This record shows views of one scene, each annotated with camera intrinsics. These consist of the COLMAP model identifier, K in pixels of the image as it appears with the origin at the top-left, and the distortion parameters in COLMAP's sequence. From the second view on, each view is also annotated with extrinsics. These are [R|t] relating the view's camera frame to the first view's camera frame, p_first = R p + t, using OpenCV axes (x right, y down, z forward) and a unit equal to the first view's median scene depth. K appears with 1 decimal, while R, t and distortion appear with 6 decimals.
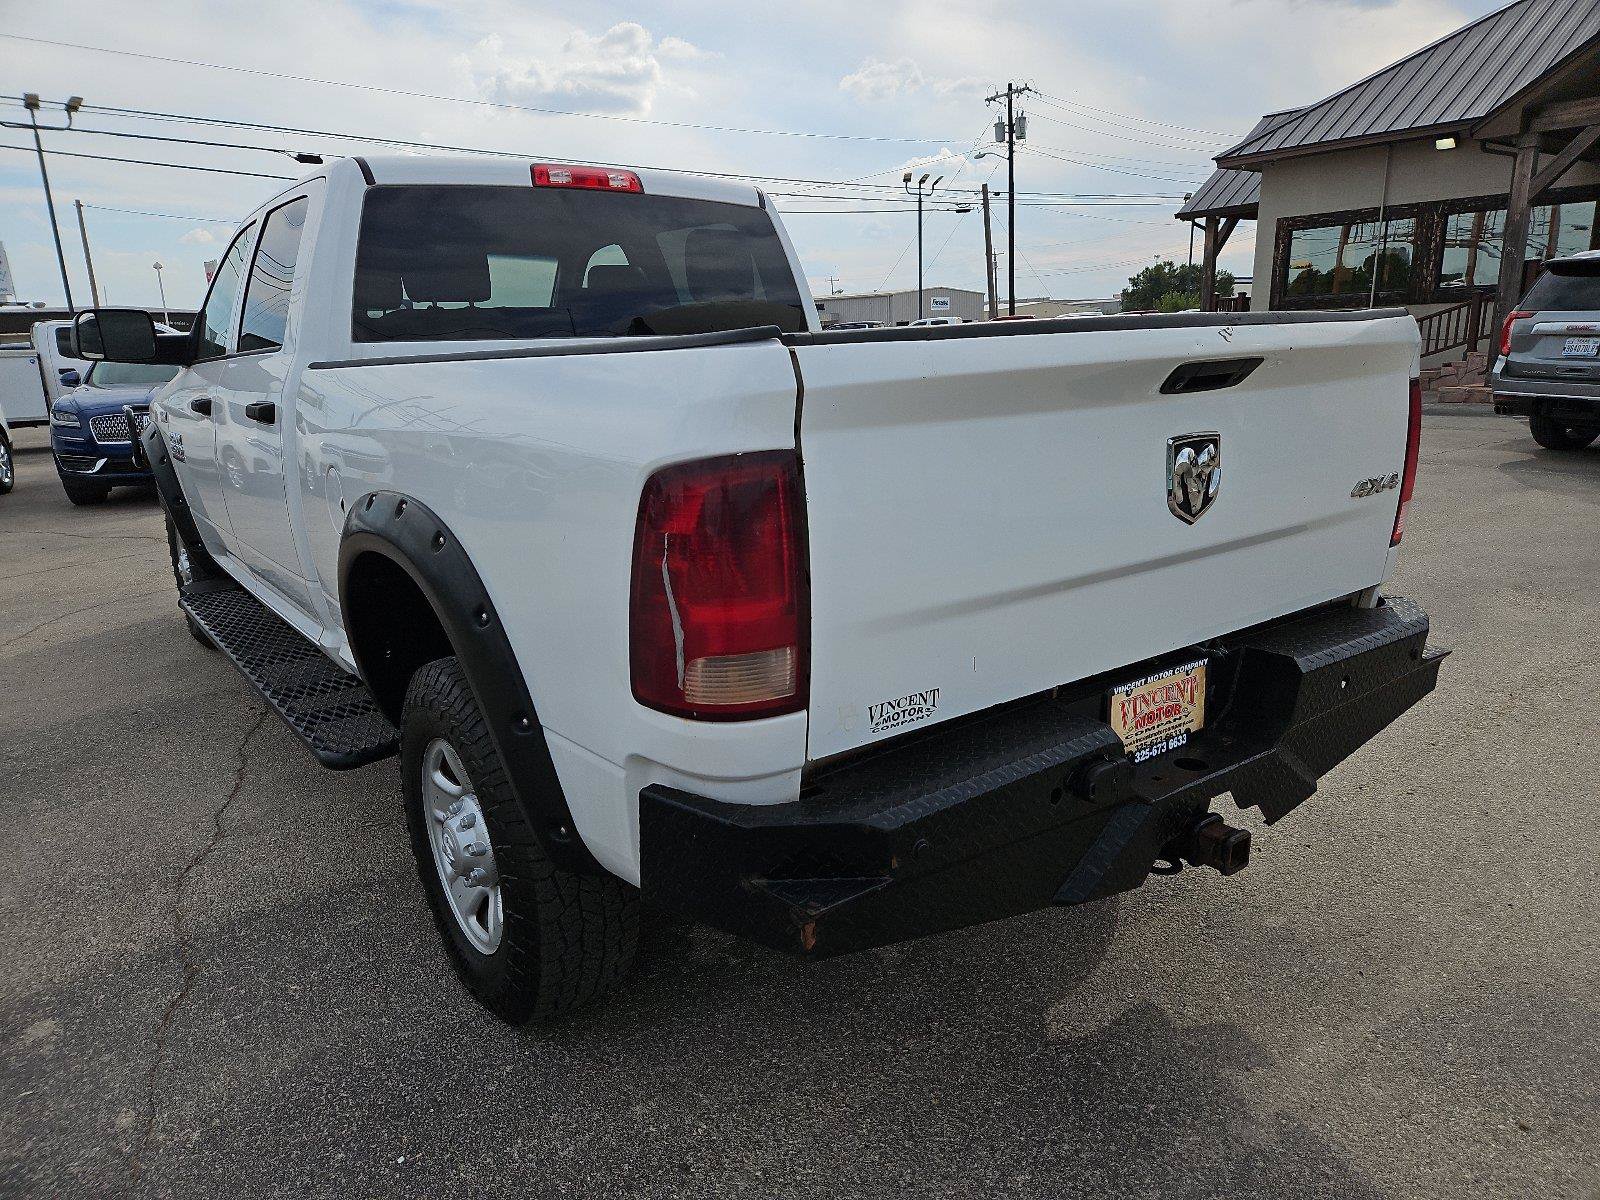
lens RADIAL K [[1074.5, 0, 784.7], [0, 1074.5, 615.2], [0, 0, 1]] dist [0.071971, -0.061958]
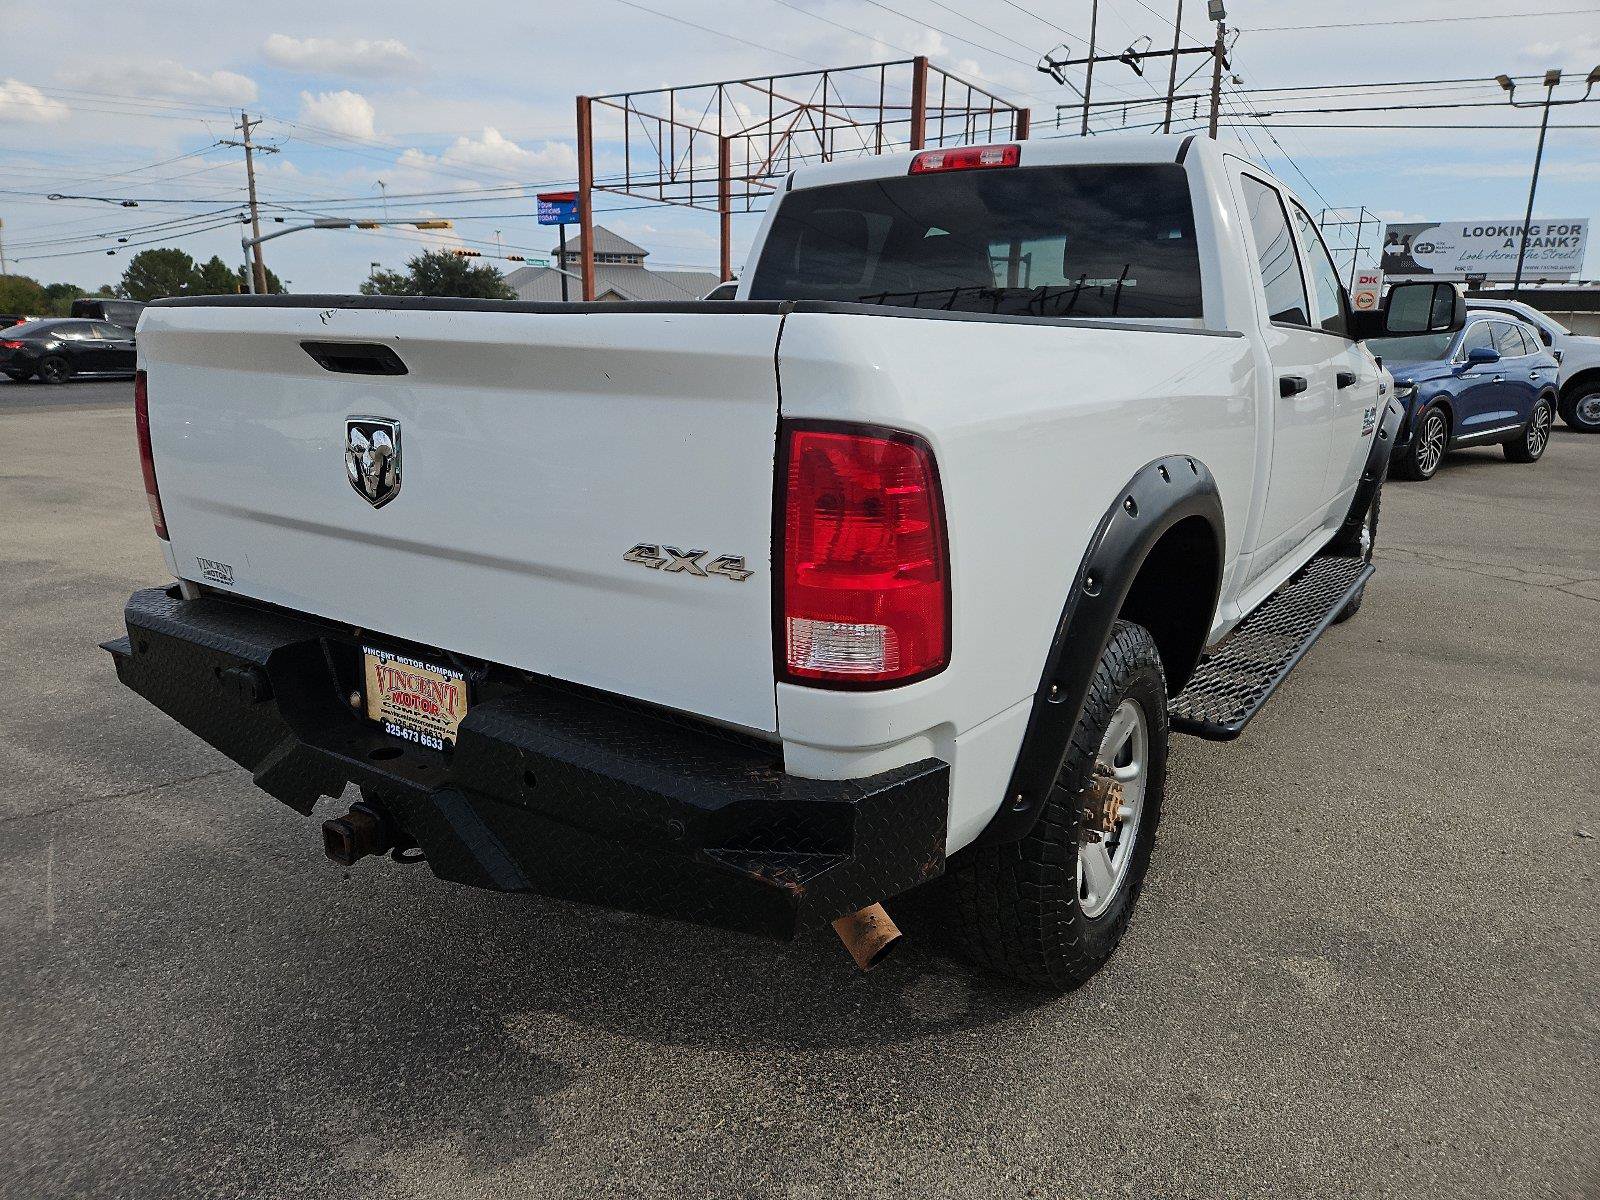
lens RADIAL K [[1074.5, 0, 778.2], [0, 1074.5, 597.2], [0, 0, 1]] dist [0.071971, -0.061958]
pose [[0.330863, 0.264964, -0.905717, 1.294440], [-0.261847, 0.947862, 0.181640, -0.258915], [0.906623, 0.177061, 0.382993, 0.884511]]
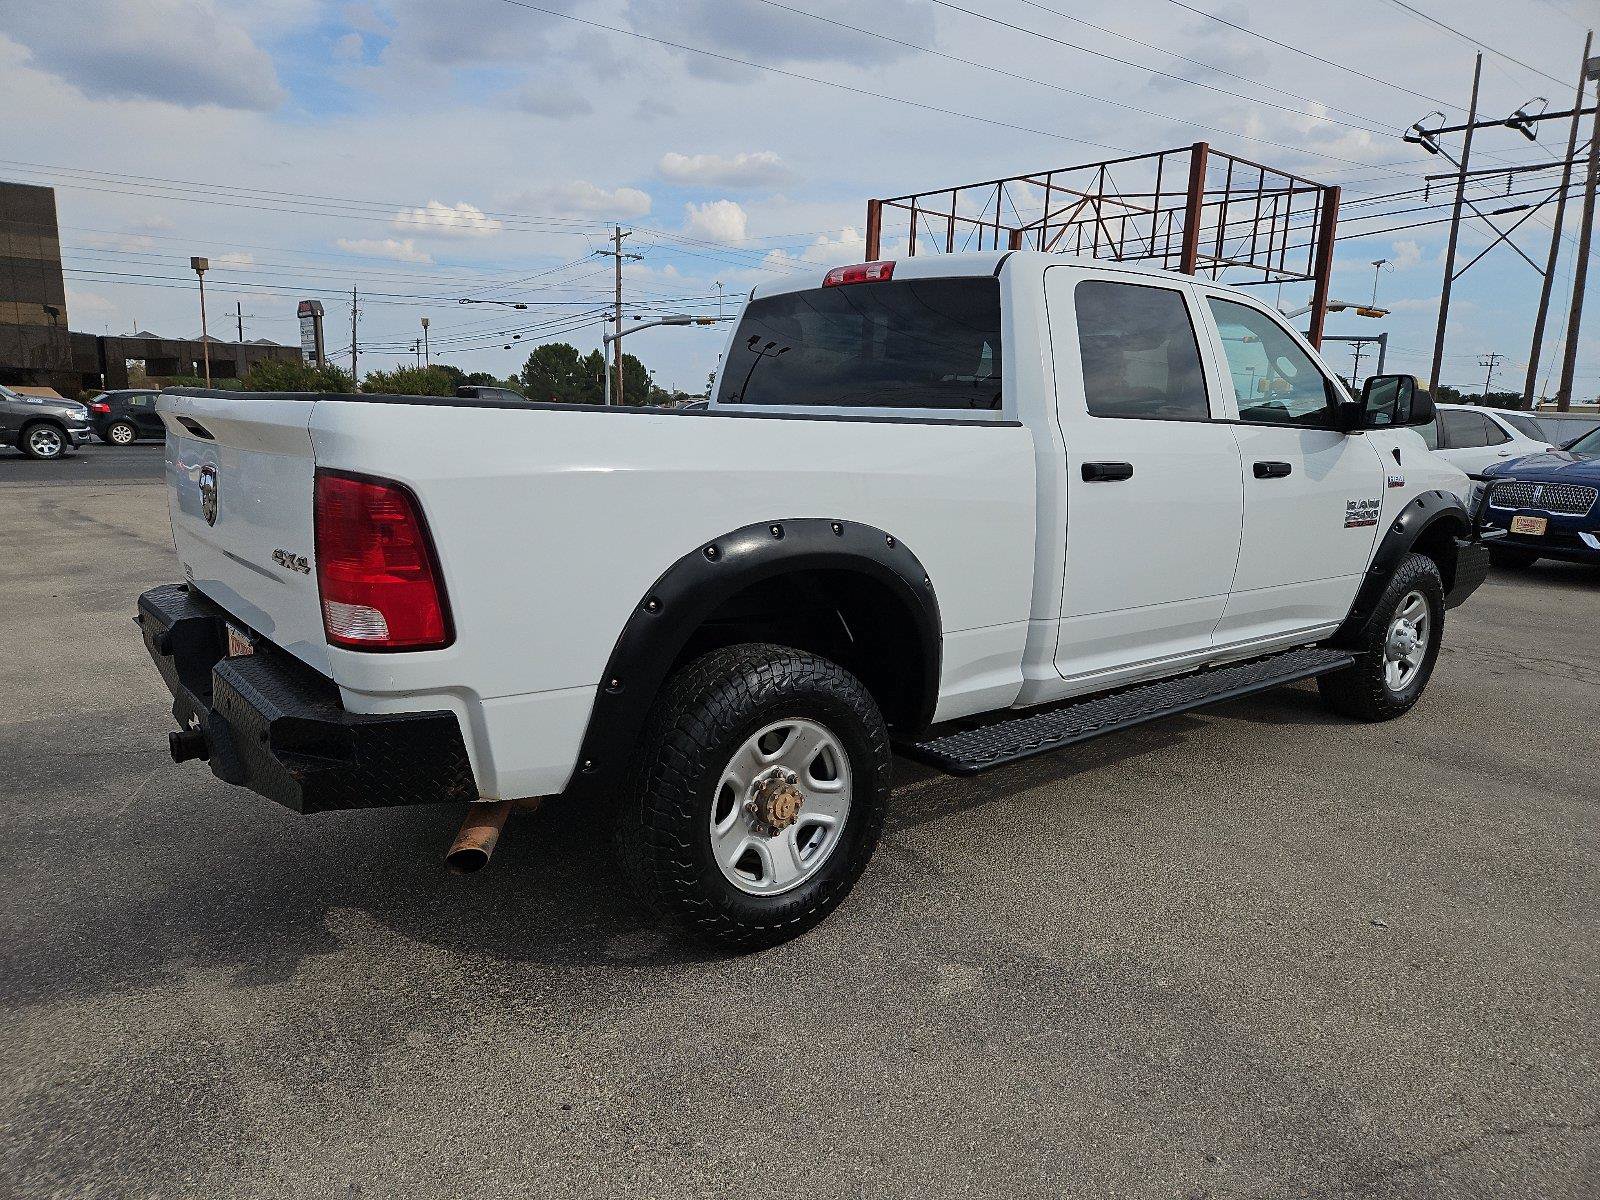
lens RADIAL K [[1074.5, 0, 785.6], [0, 1074.5, 617.6], [0, 0, 1]] dist [0.071971, -0.061958]
pose [[0.039854, 0.225429, -0.973444, 1.477009], [-0.274838, 0.939114, 0.206227, -0.338789], [0.960664, 0.259320, 0.099384, 1.139516]]
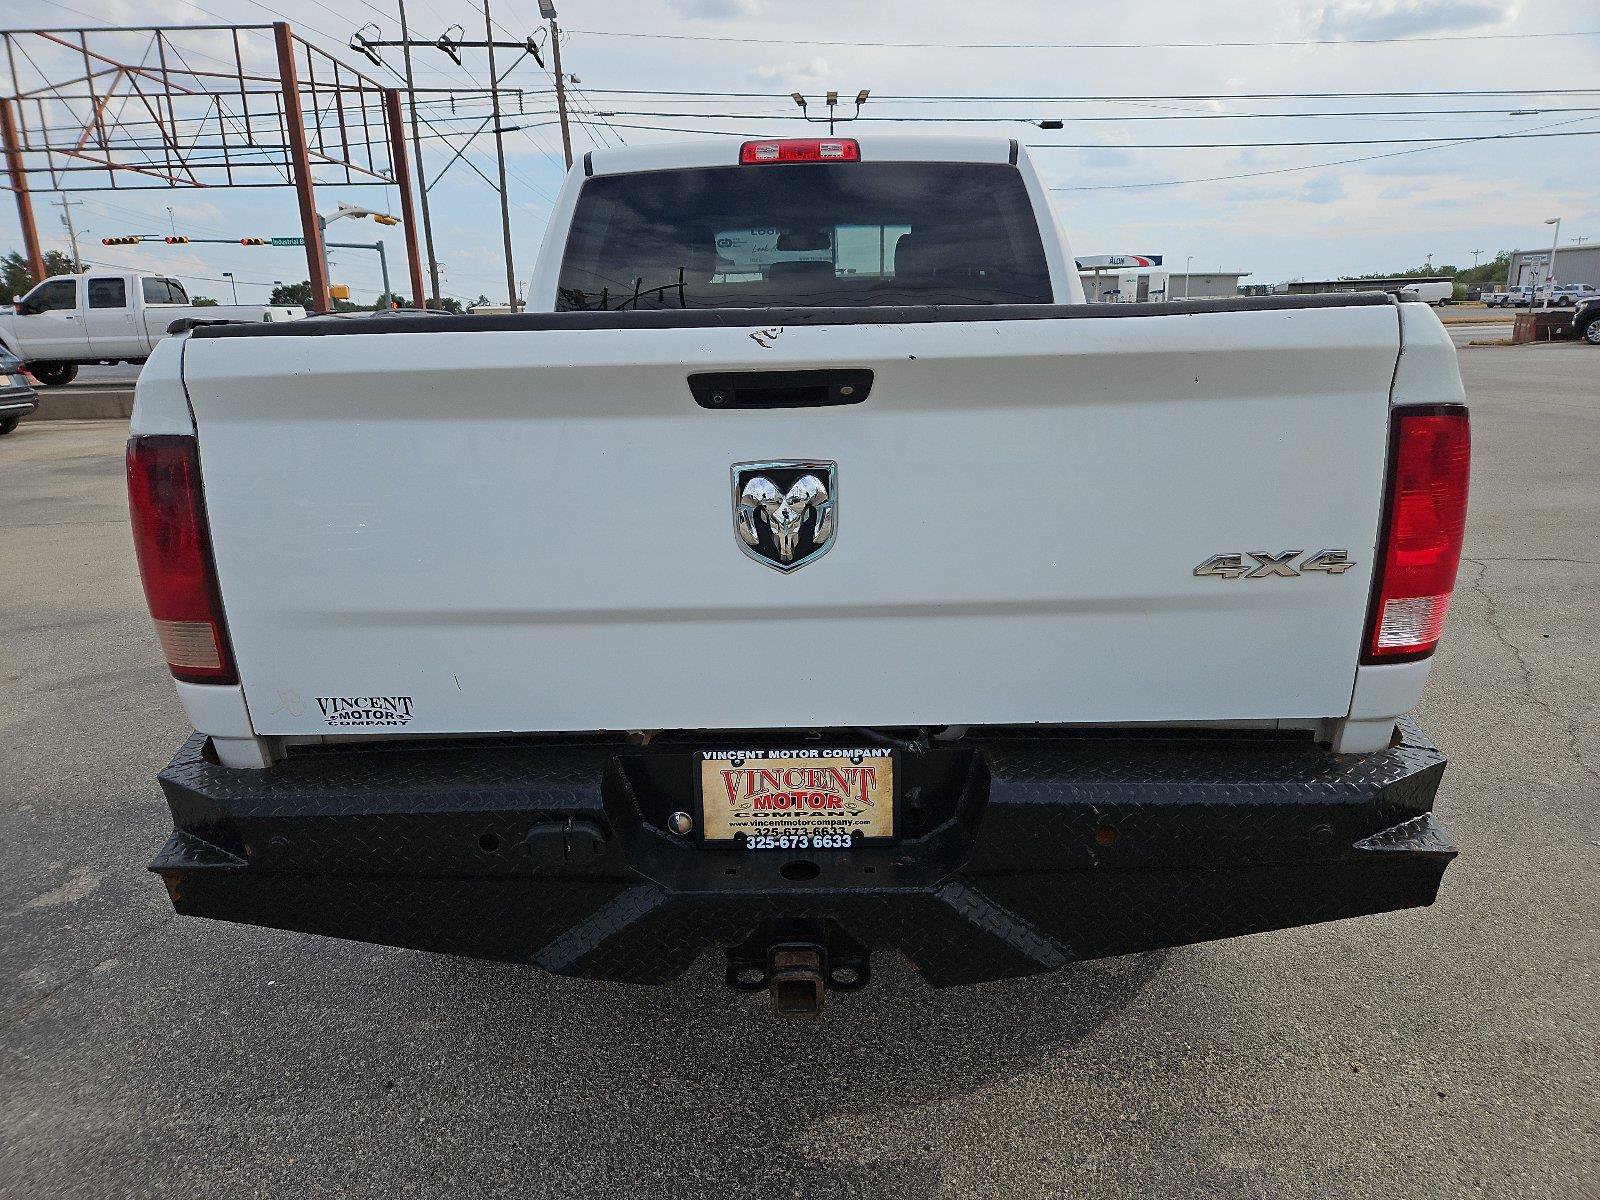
lens RADIAL K [[1074.5, 0, 790.8], [0, 1074.5, 607.3], [0, 0, 1]] dist [0.071971, -0.061958]
pose [[0.794498, 0.170286, -0.582902, 0.769843], [-0.152607, 0.985063, 0.079768, -0.112271], [0.587778, 0.025579, 0.808617, 0.332046]]
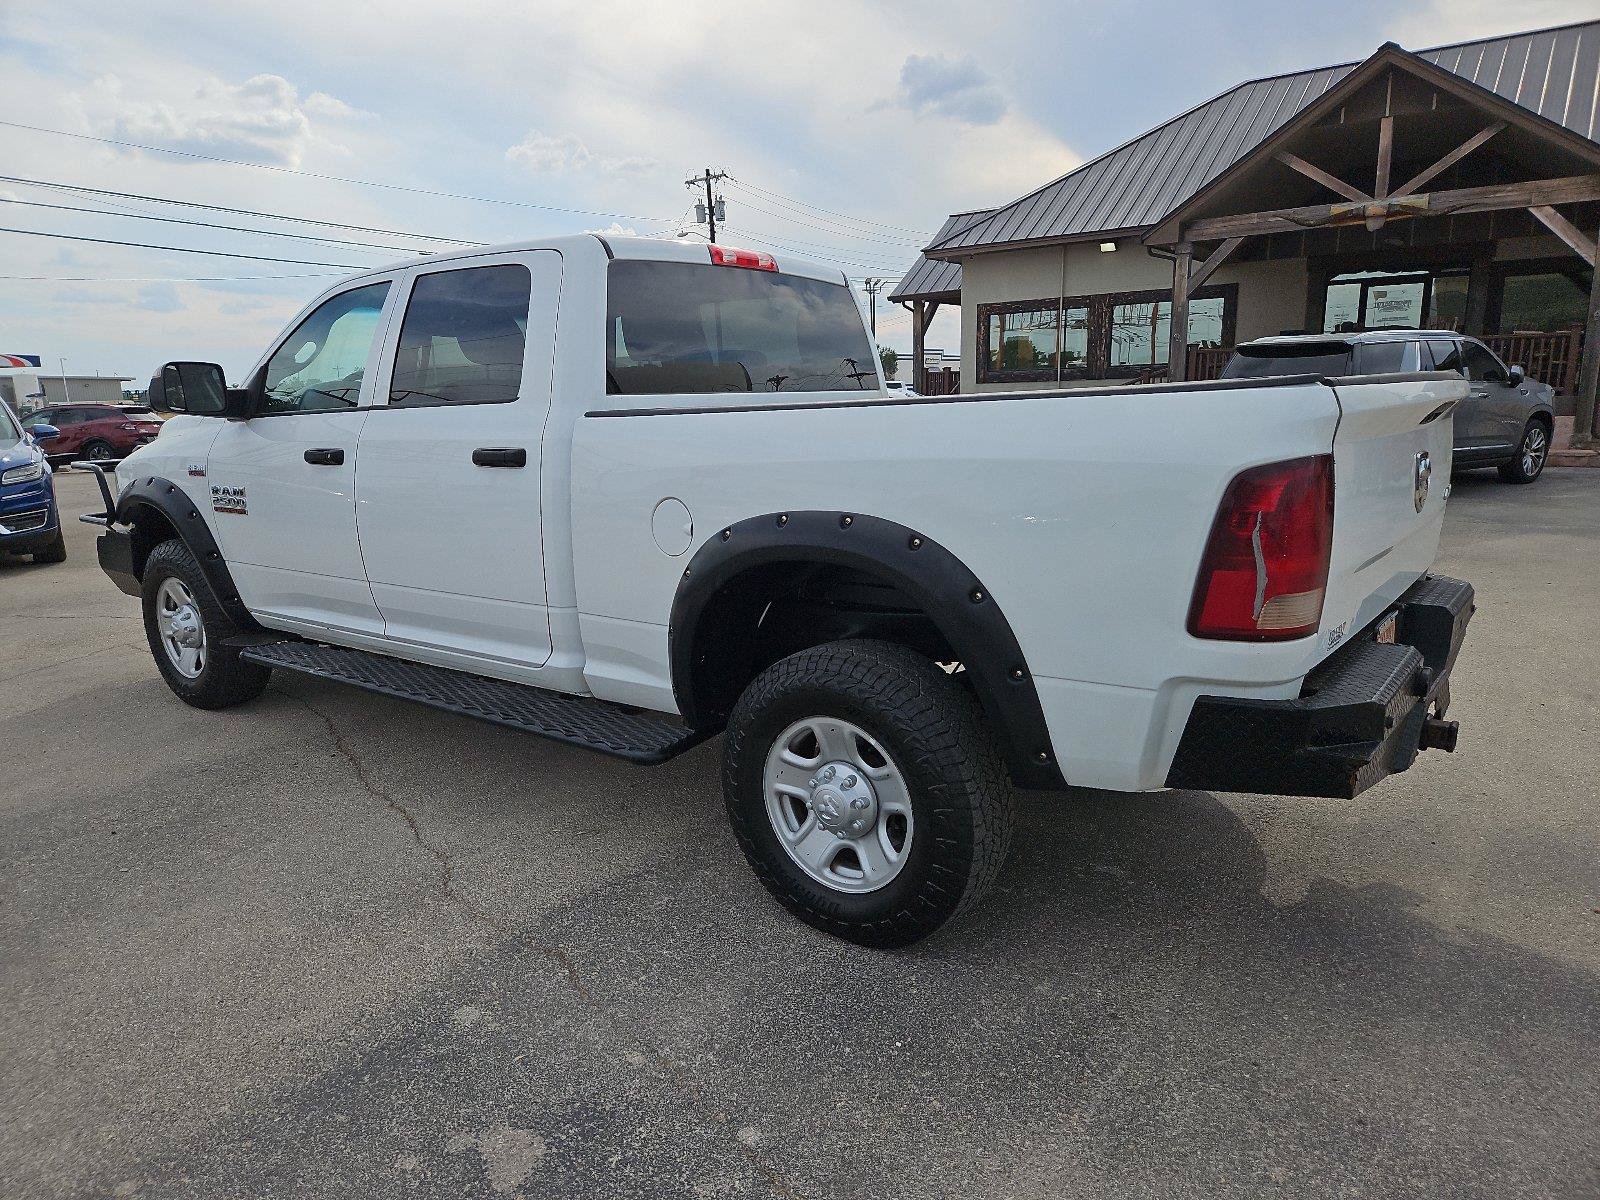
lens RADIAL K [[1074.5, 0, 777.0], [0, 1074.5, 611.6], [0, 0, 1]] dist [0.071971, -0.061958]
pose [[0.962031, -0.045454, 0.269130, -0.353089], [0.061964, 0.996661, -0.053168, 0.030603], [-0.265815, 0.067826, 0.961635, -0.077794]]
